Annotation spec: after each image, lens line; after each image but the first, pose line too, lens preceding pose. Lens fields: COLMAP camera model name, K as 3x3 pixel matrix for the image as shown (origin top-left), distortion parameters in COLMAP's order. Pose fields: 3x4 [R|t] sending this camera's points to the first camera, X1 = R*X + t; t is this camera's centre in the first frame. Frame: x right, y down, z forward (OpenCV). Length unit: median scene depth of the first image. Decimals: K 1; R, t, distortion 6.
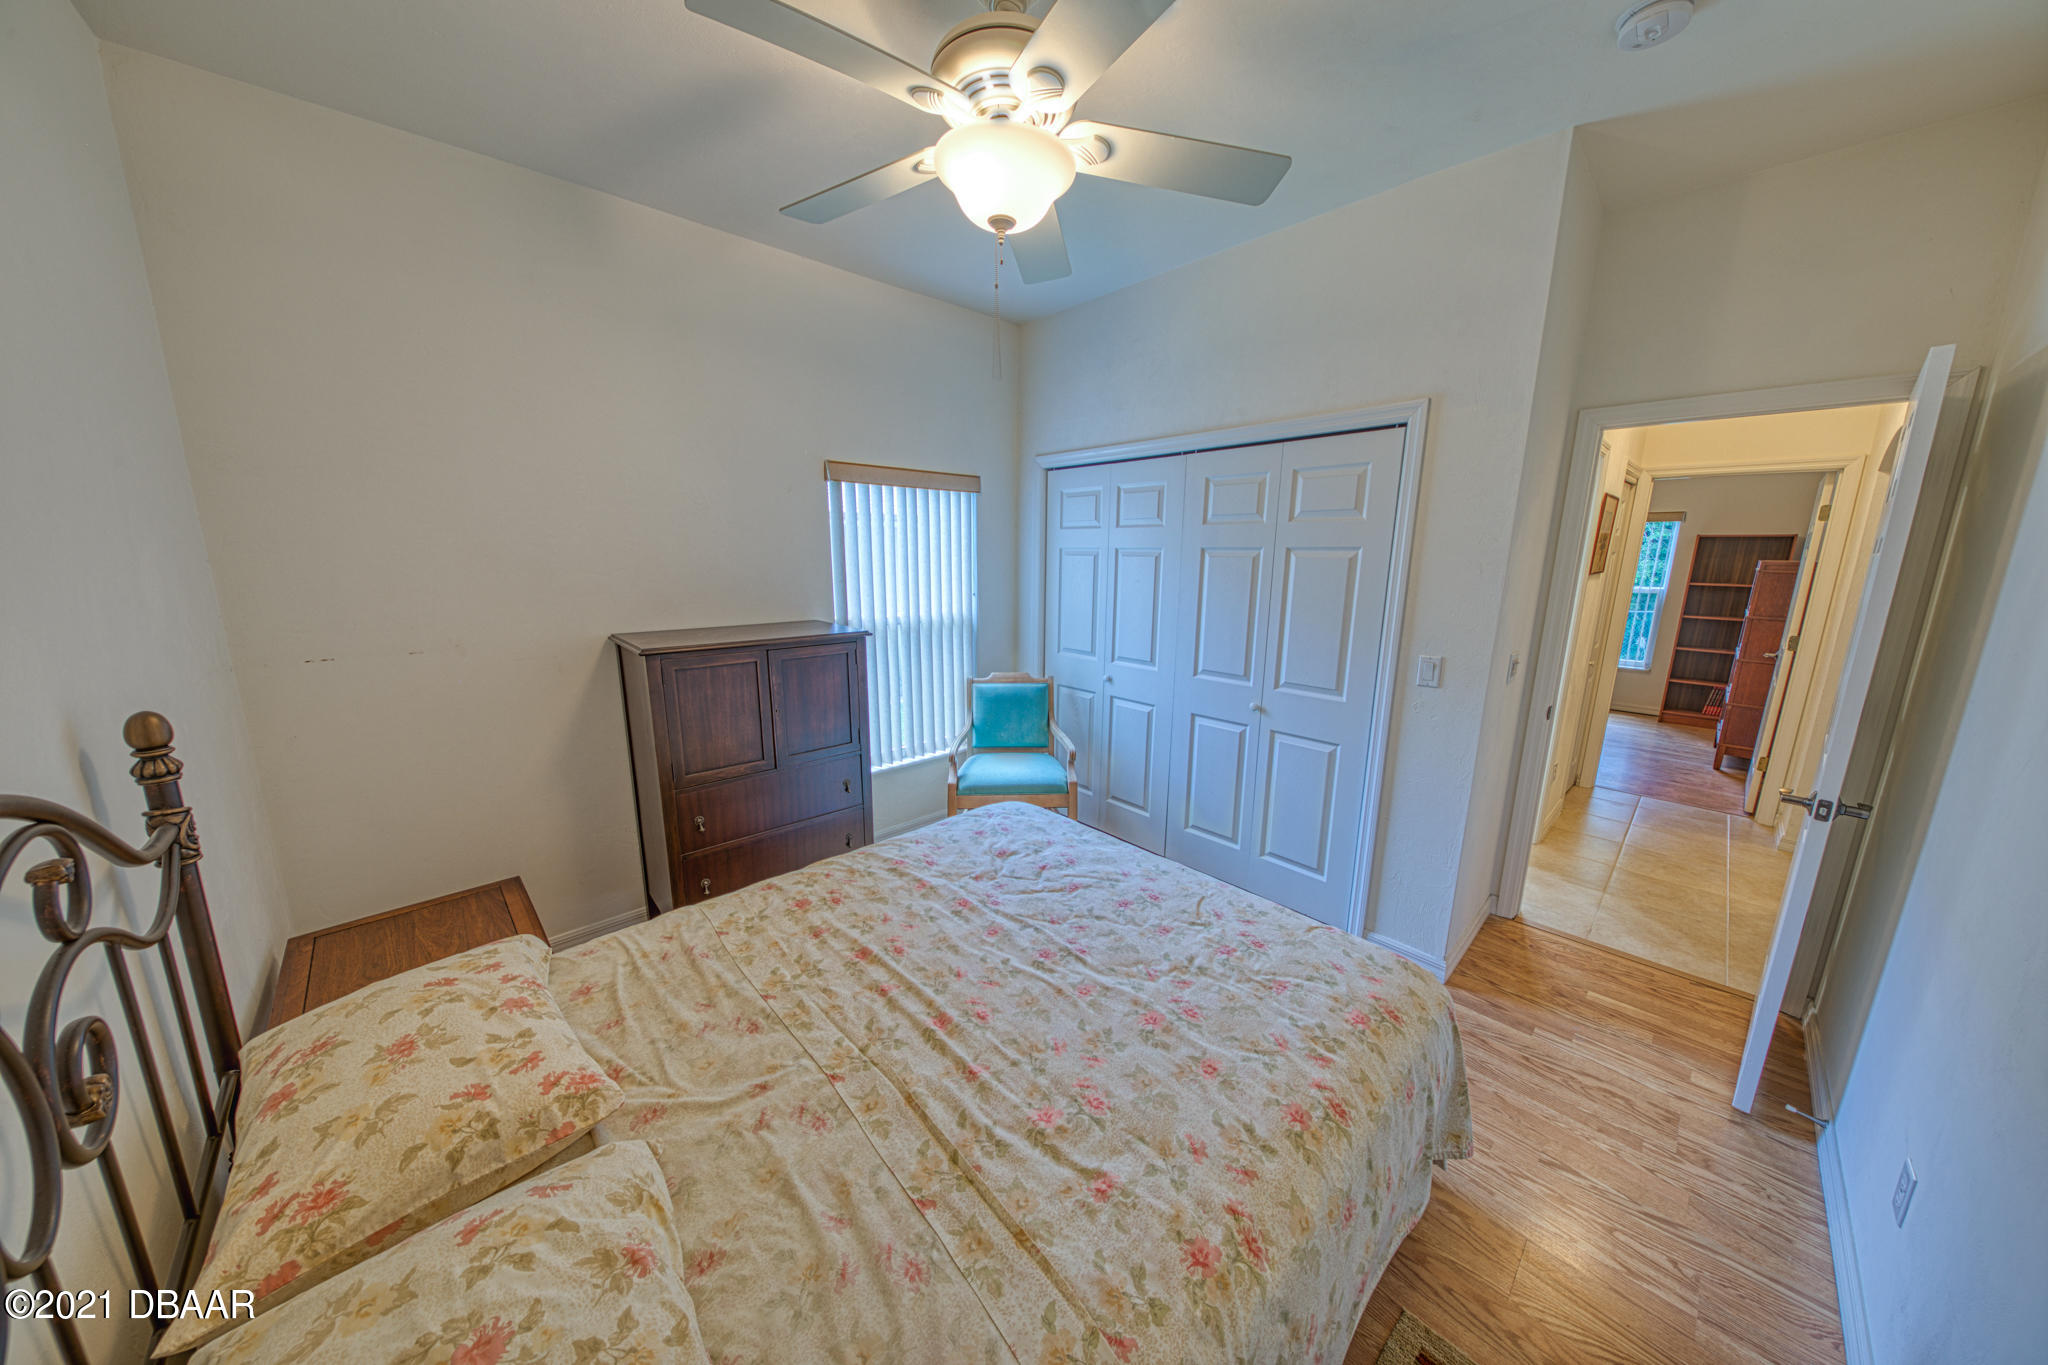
lens RADIAL K [[645.9, 0, 1016.0], [0, 645.9, 674.3], [0, 0, 1]] dist [0.002311, -0.000775]
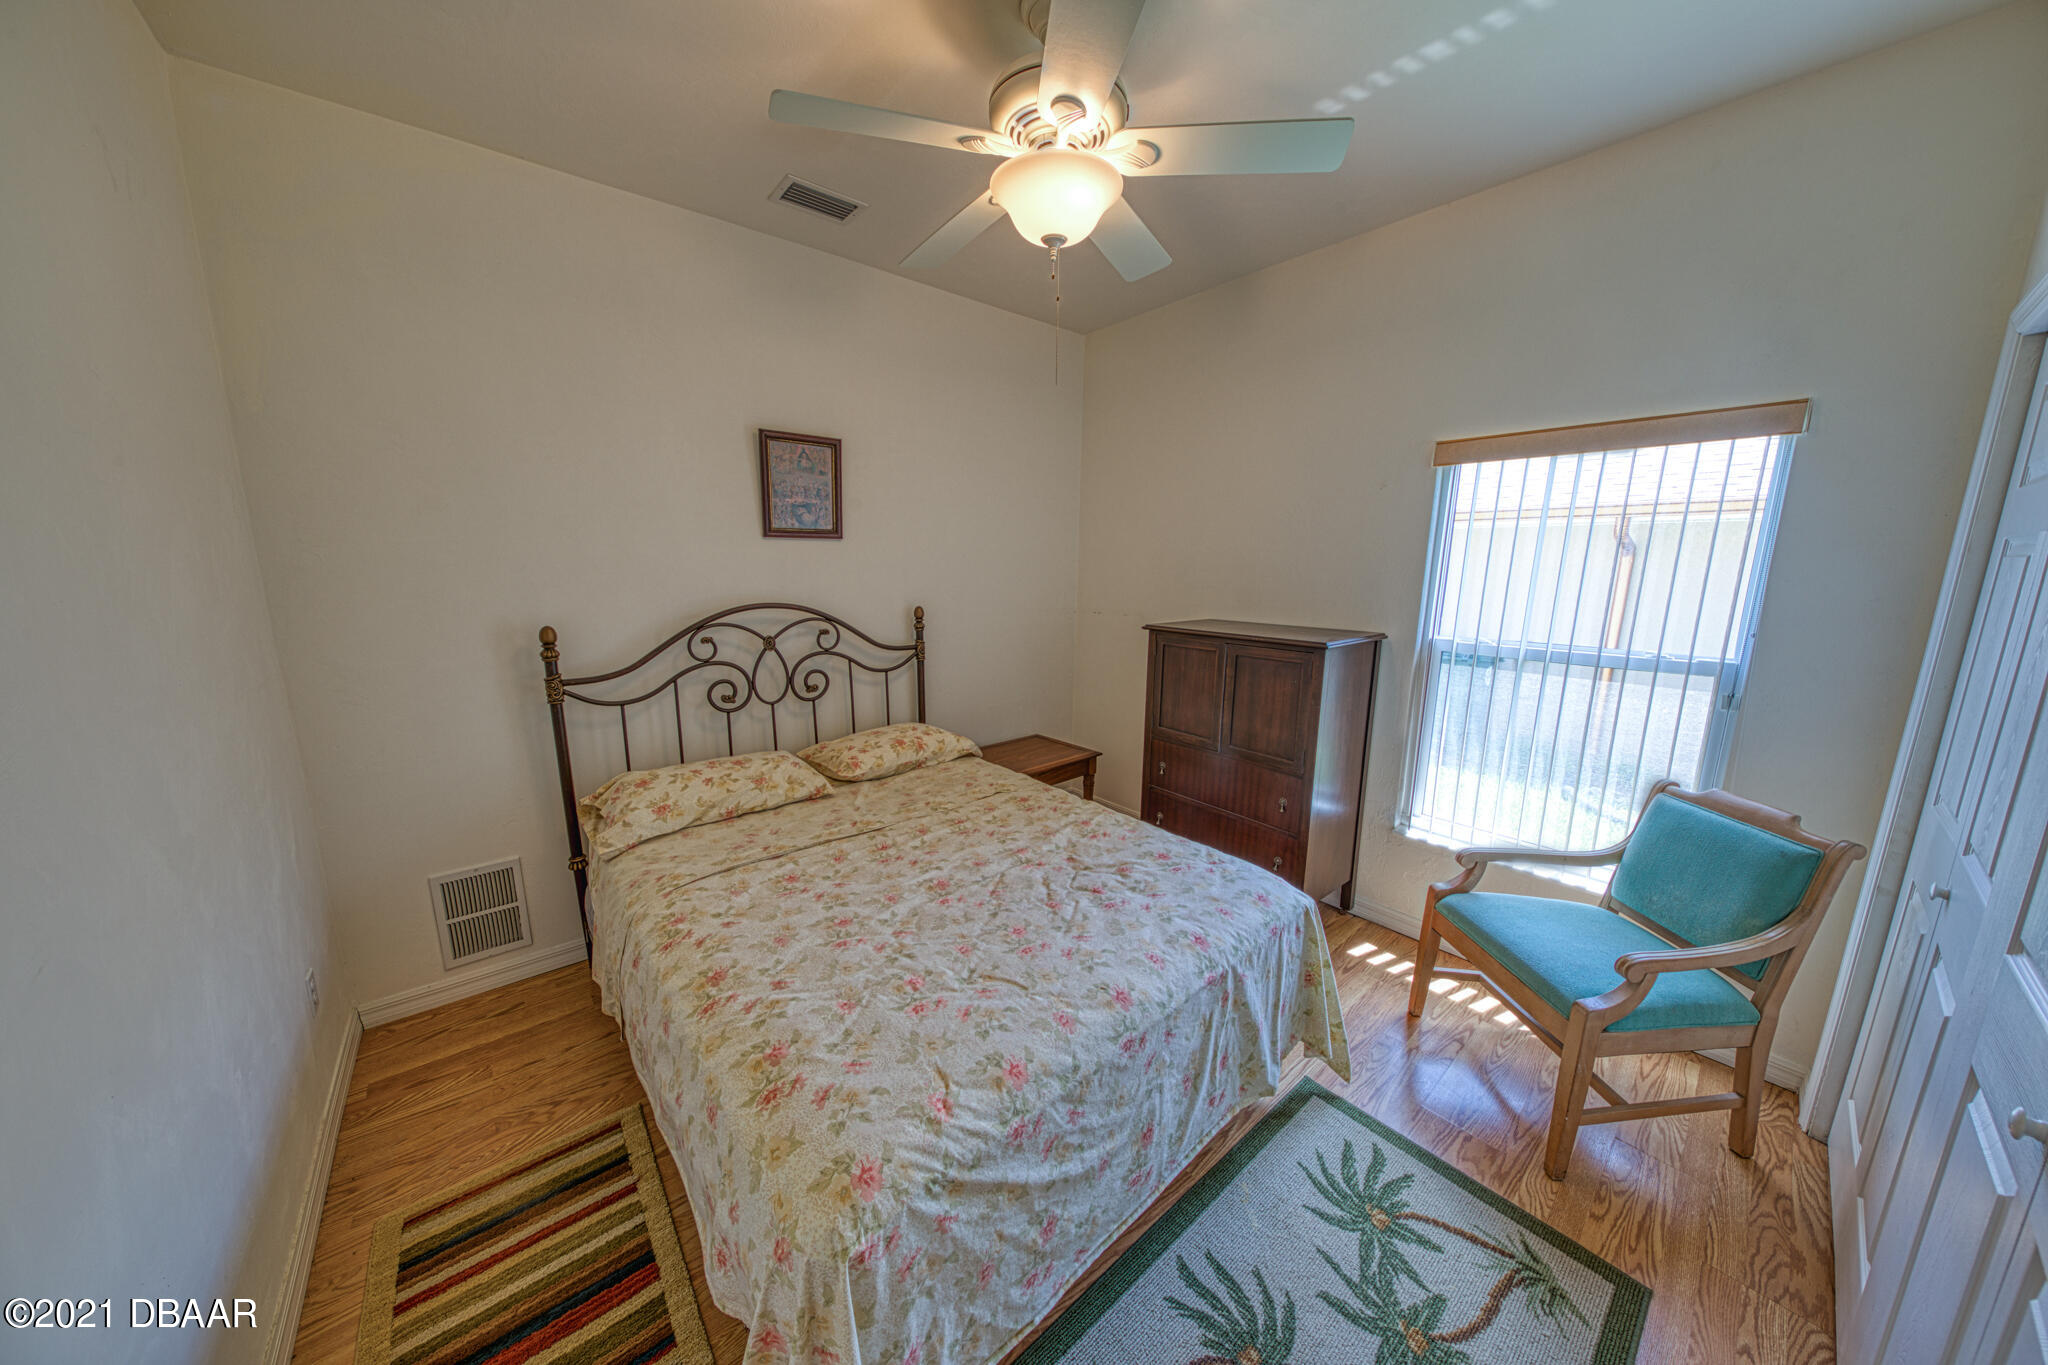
lens RADIAL K [[645.9, 0, 1018.1], [0, 645.9, 684.7], [0, 0, 1]] dist [0.002311, -0.000775]
pose [[-0.043168, 0.184043, -0.981970, 1.014296], [-0.196859, 0.962049, 0.188964, -0.150174], [0.979481, 0.201467, -0.005299, 0.957921]]
